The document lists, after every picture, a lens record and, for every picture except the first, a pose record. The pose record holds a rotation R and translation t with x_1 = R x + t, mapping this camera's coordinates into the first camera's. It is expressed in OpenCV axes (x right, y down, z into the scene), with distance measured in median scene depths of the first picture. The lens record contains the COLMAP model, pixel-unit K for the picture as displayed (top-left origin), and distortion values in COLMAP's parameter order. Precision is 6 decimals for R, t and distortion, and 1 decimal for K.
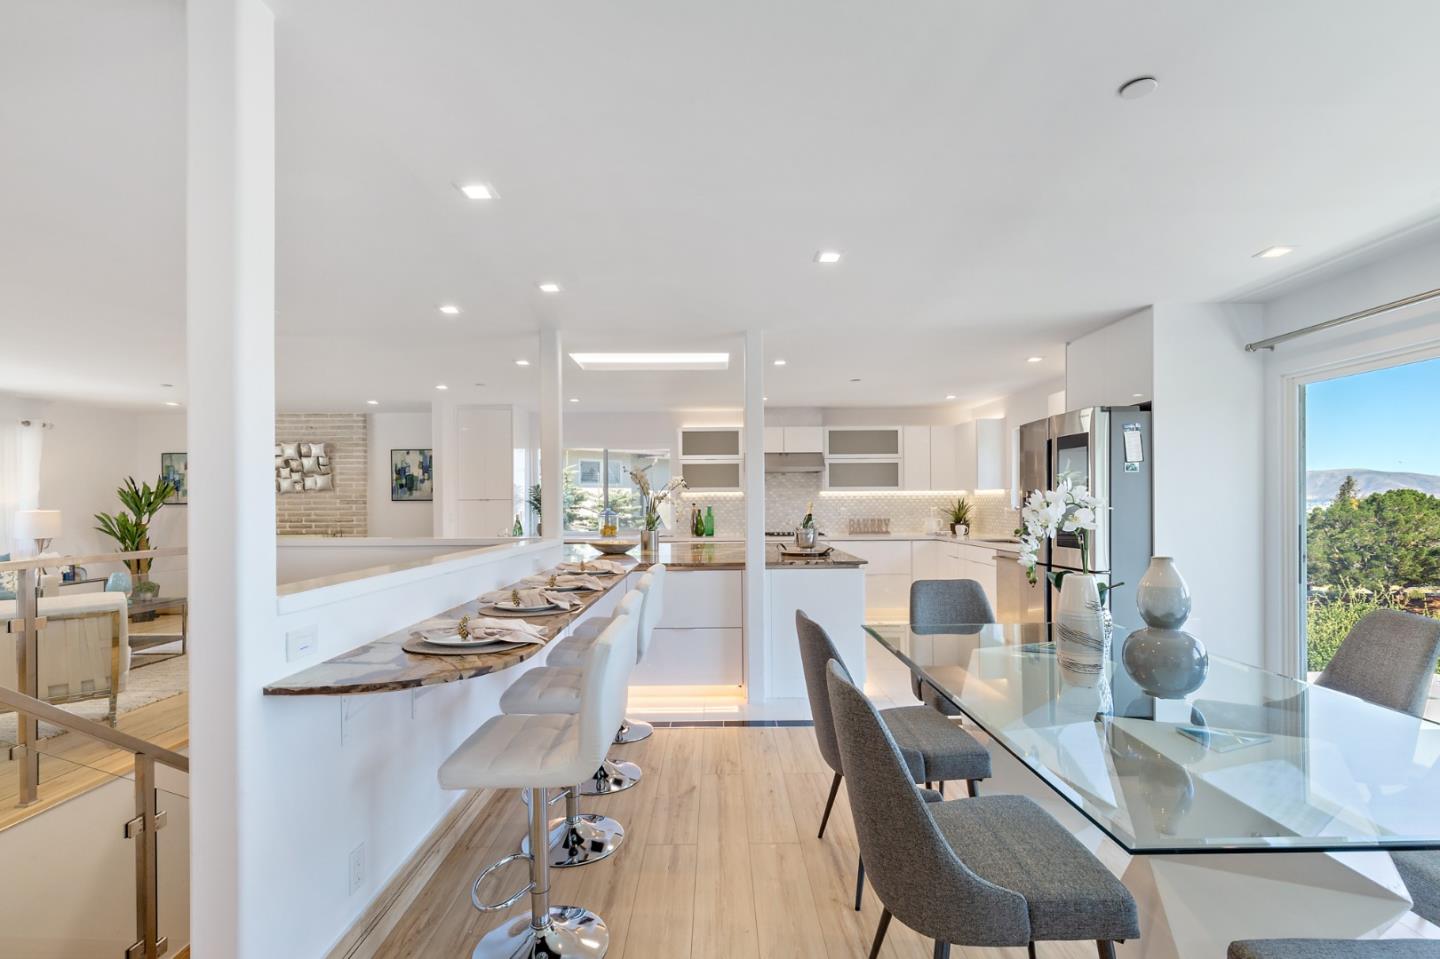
lens RADIAL K [[647.6, 0, 722.1], [0, 647.6, 505.4], [0, 0, 1]] dist [0.002489, 0.000236]
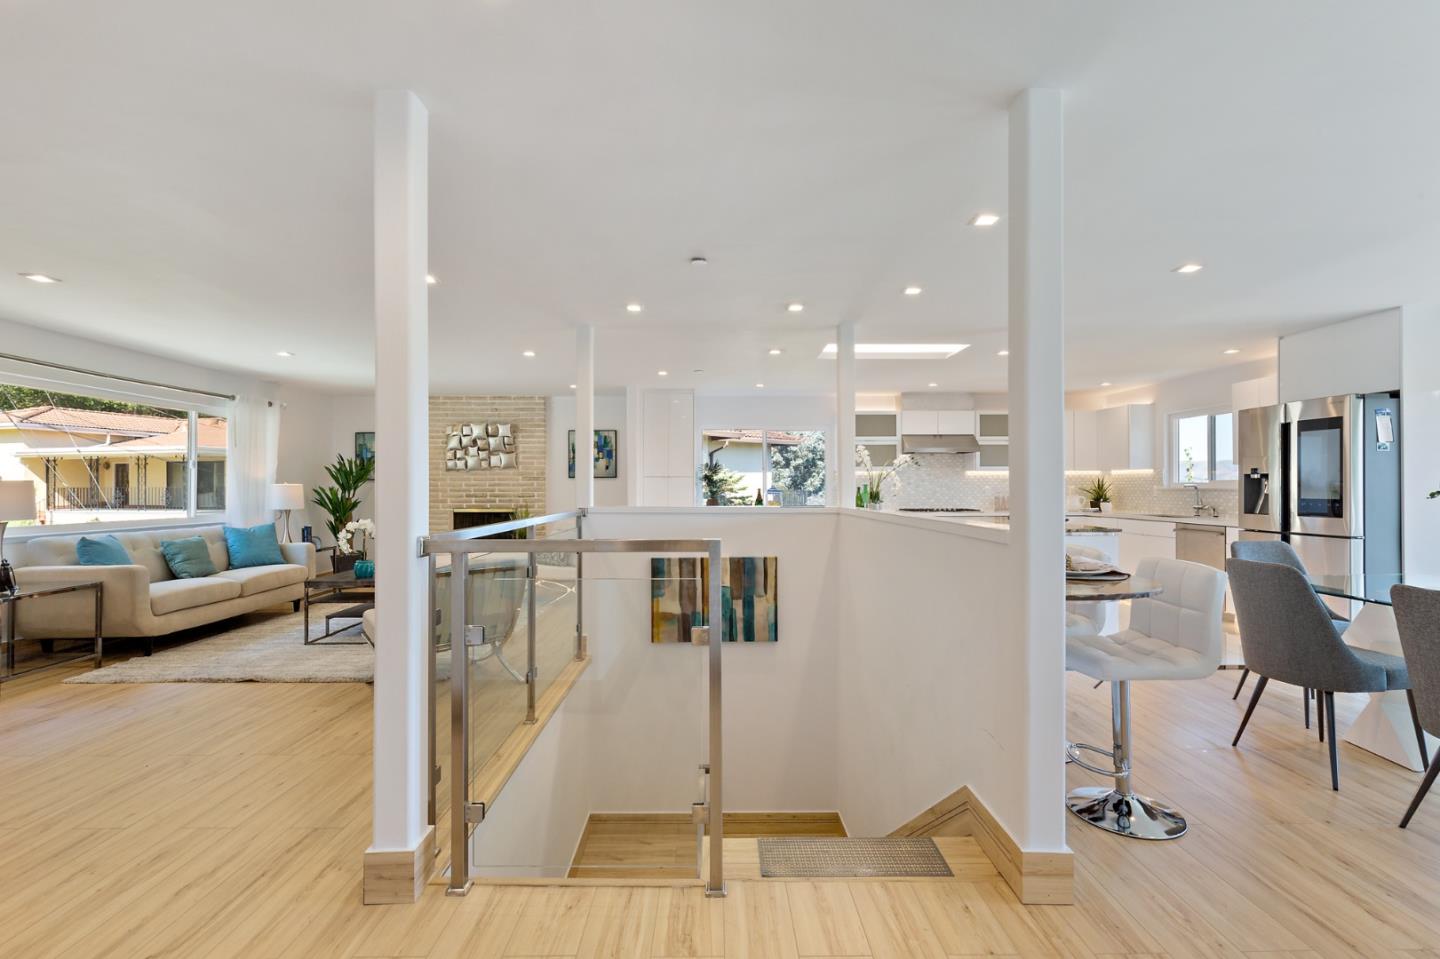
lens RADIAL K [[647.6, 0, 720.8], [0, 647.6, 481.6], [0, 0, 1]] dist [0.002489, 0.000236]
pose [[0.999989, 0.004618, 0.001027, -0.262716], [-0.004606, 0.999925, -0.011327, 0.010375], [-0.001079, 0.011322, 0.999935, -0.073177]]
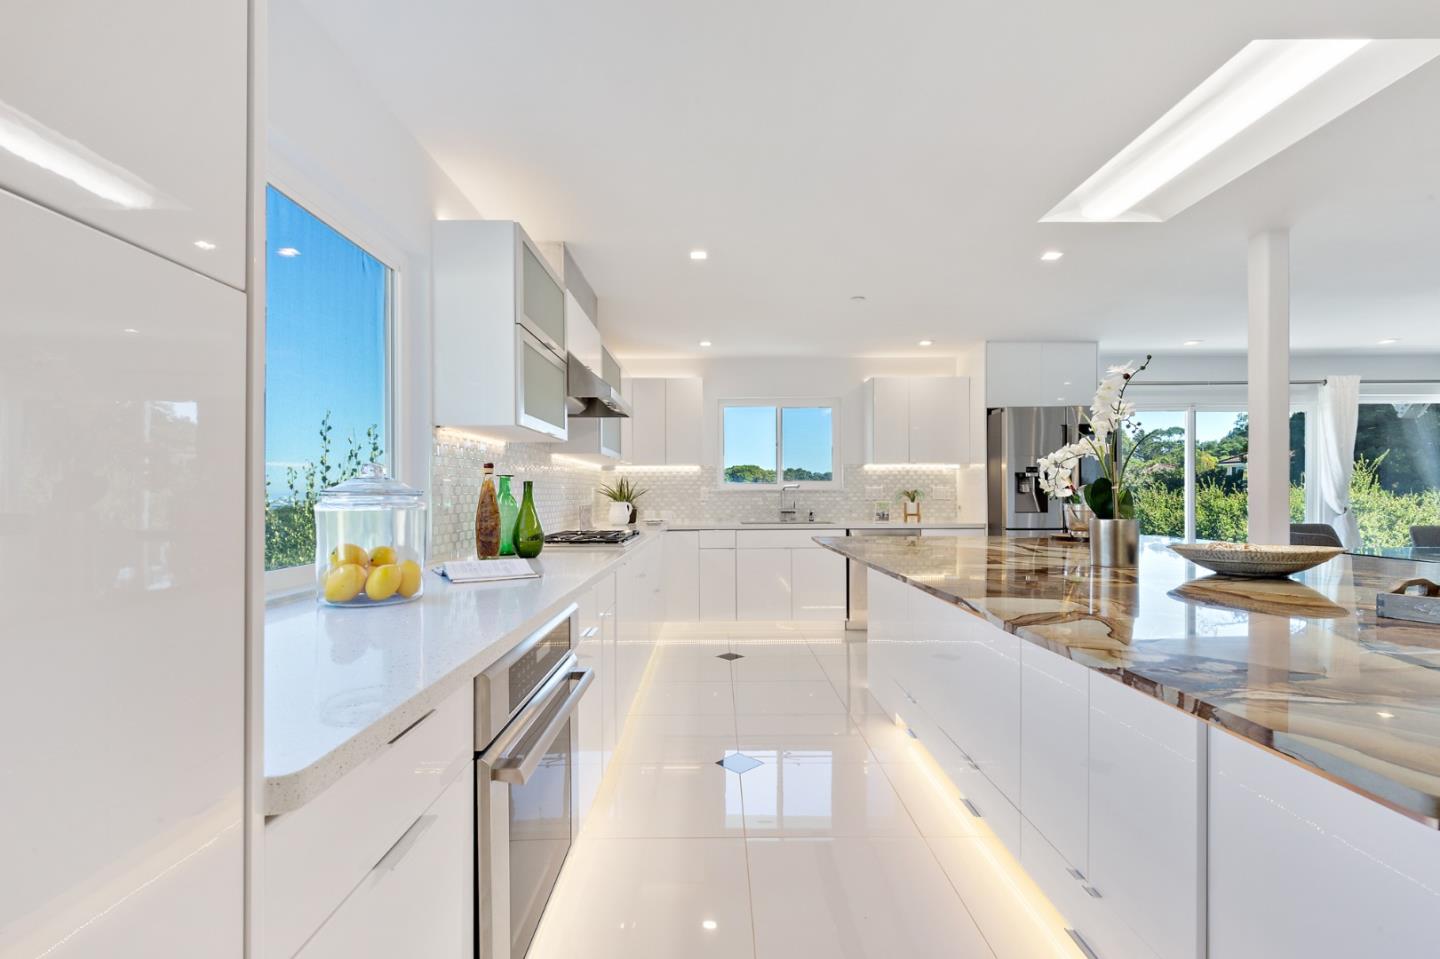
lens RADIAL K [[647.6, 0, 725.7], [0, 647.6, 490.2], [0, 0, 1]] dist [0.002489, 0.000236]
pose [[-0.004508, 0.010116, 0.999939, -0.377868], [0.009543, 0.999904, -0.010073, 0.014335], [-0.999944, 0.009497, -0.004604, 0.888549]]
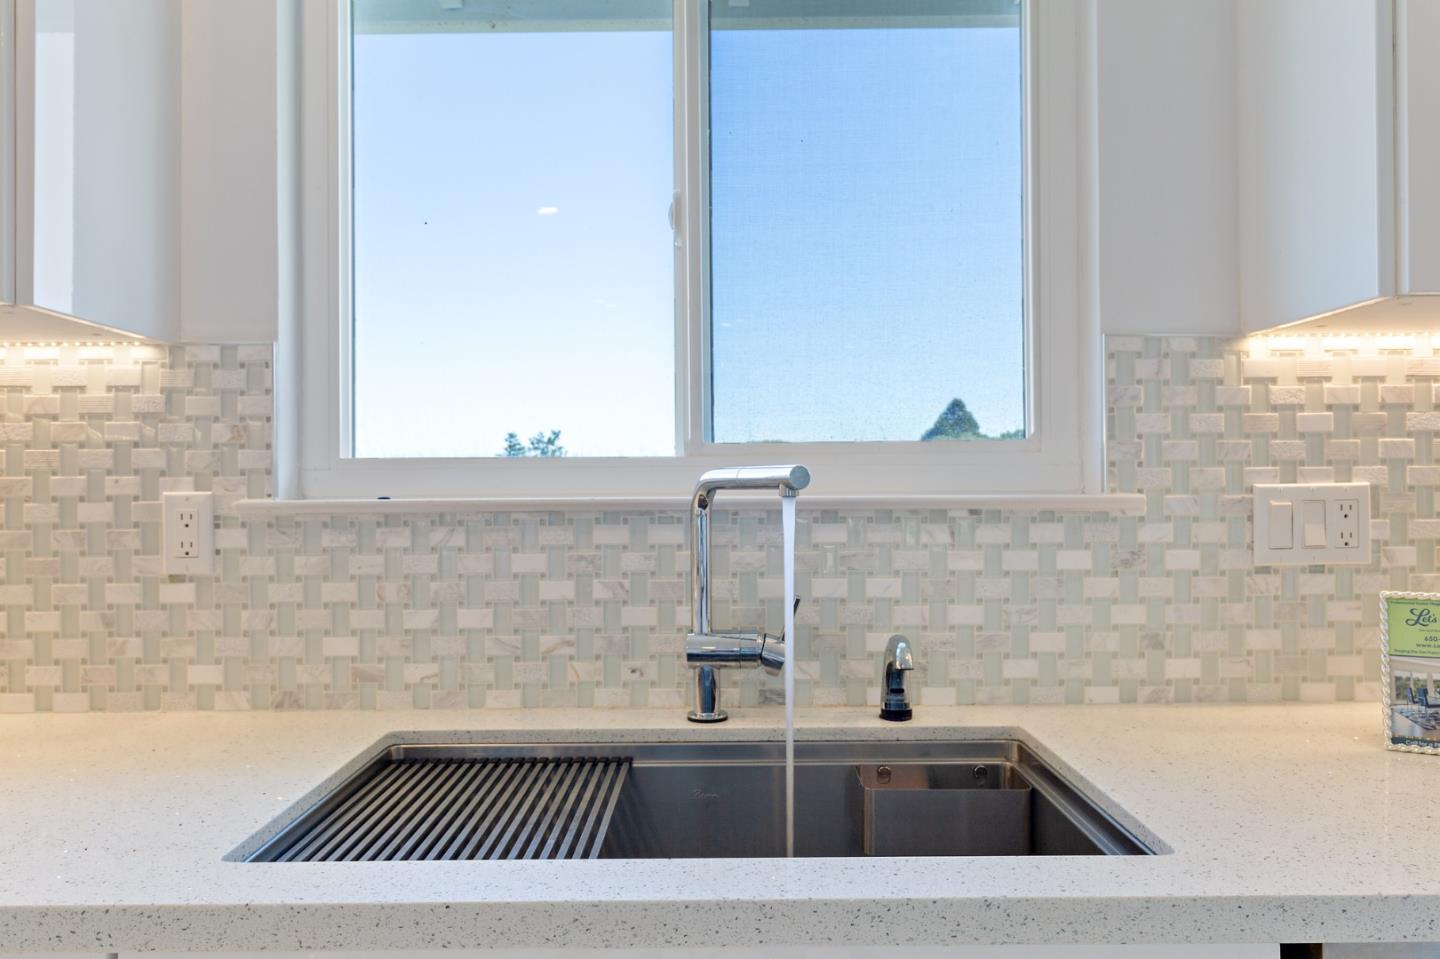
lens RADIAL K [[647.6, 0, 718.7], [0, 647.6, 480.7], [0, 0, 1]] dist [0.002489, 0.000236]
pose [[0.015554, 0.009974, 0.999829, 0.282168], [0.011256, 0.999885, -0.010150, 0.004131], [-0.999816, 0.011412, 0.015440, 0.811761]]
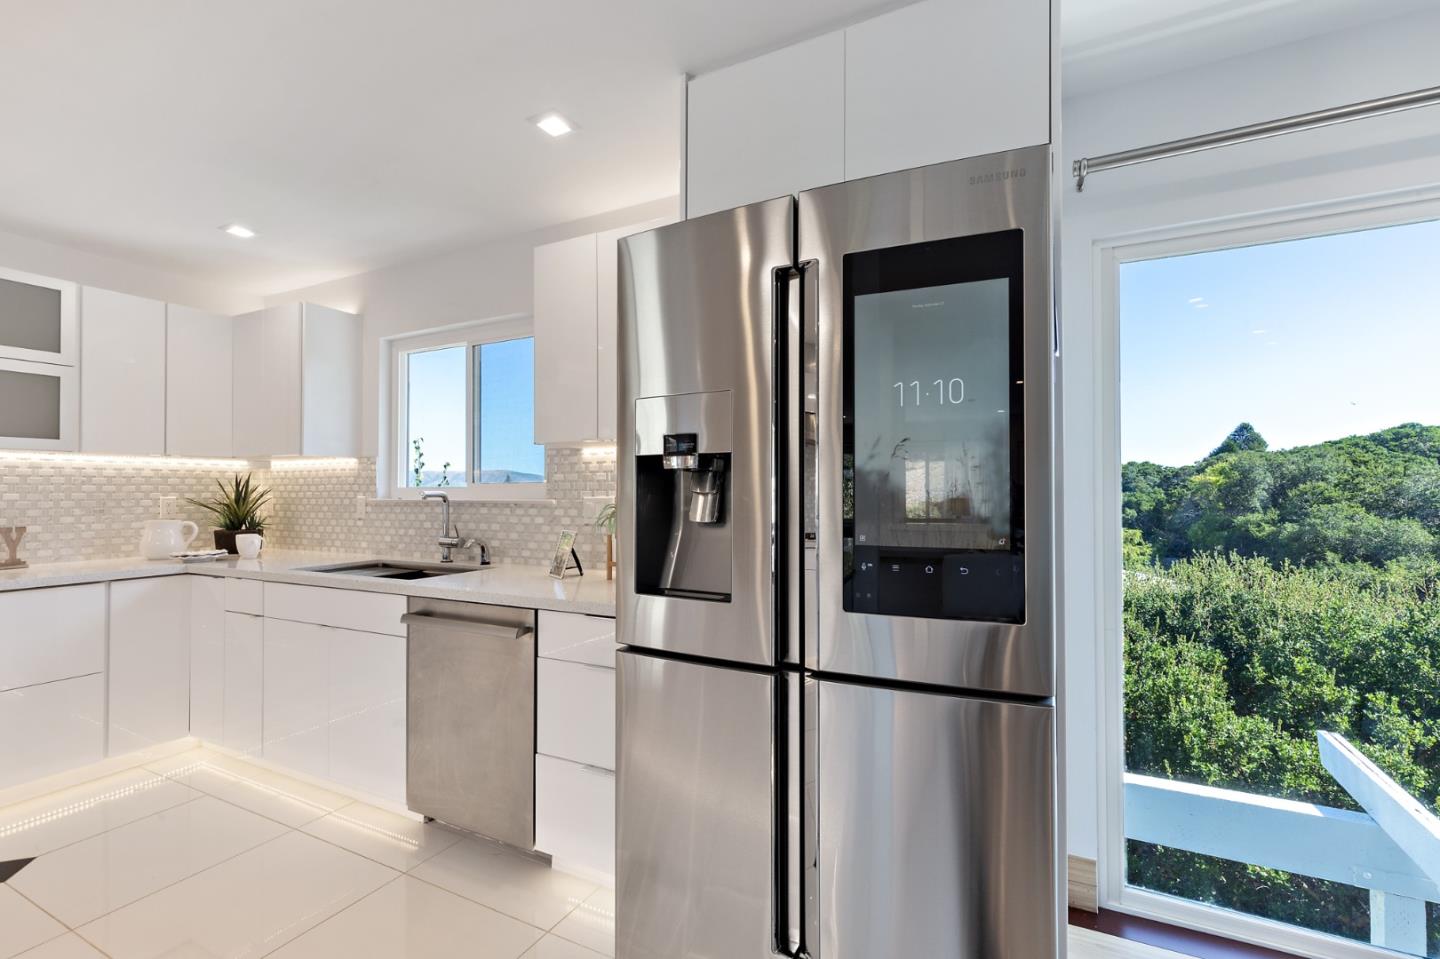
lens RADIAL K [[647.6, 0, 718.8], [0, 647.6, 484.5], [0, 0, 1]] dist [0.002489, 0.000236]
pose [[0.467522, 0.014811, 0.883857, 0.117110], [0.003382, 0.999822, -0.018543, 0.004683], [-0.883975, 0.011658, 0.467389, 0.481320]]
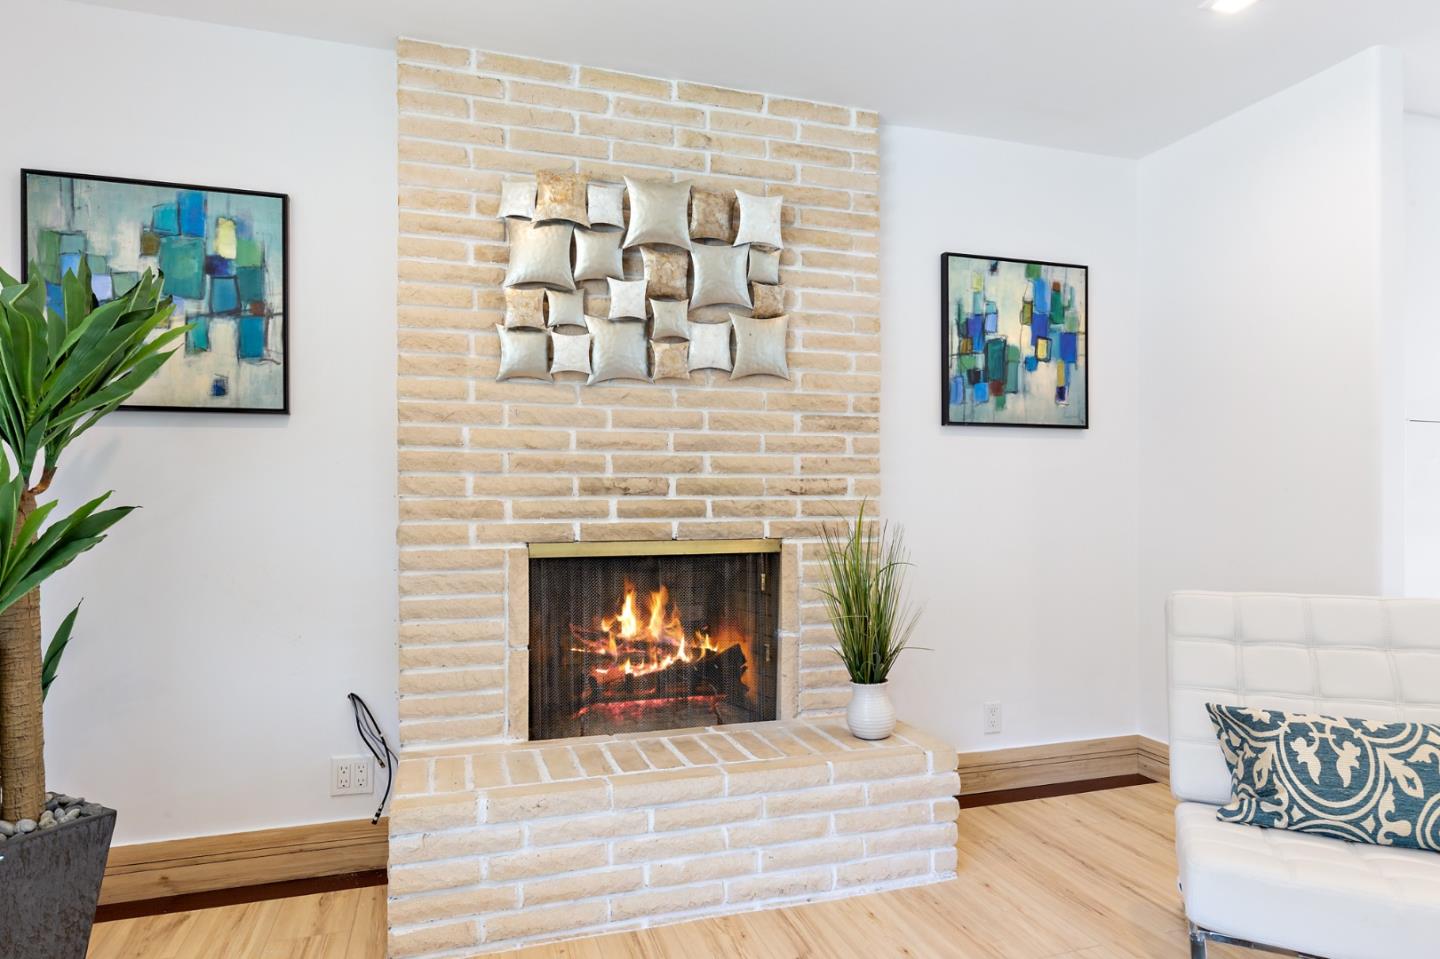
lens RADIAL K [[857.5, 0, 723.1], [0, 857.5, 488.2], [0, 0, 1]] dist [-0.000203, -0.000110]
pose [[0.951165, 0.008900, 0.308556, -0.737320], [-0.006464, 0.999939, -0.008914, 0.026513], [-0.308616, 0.006484, 0.951164, 0.667139]]
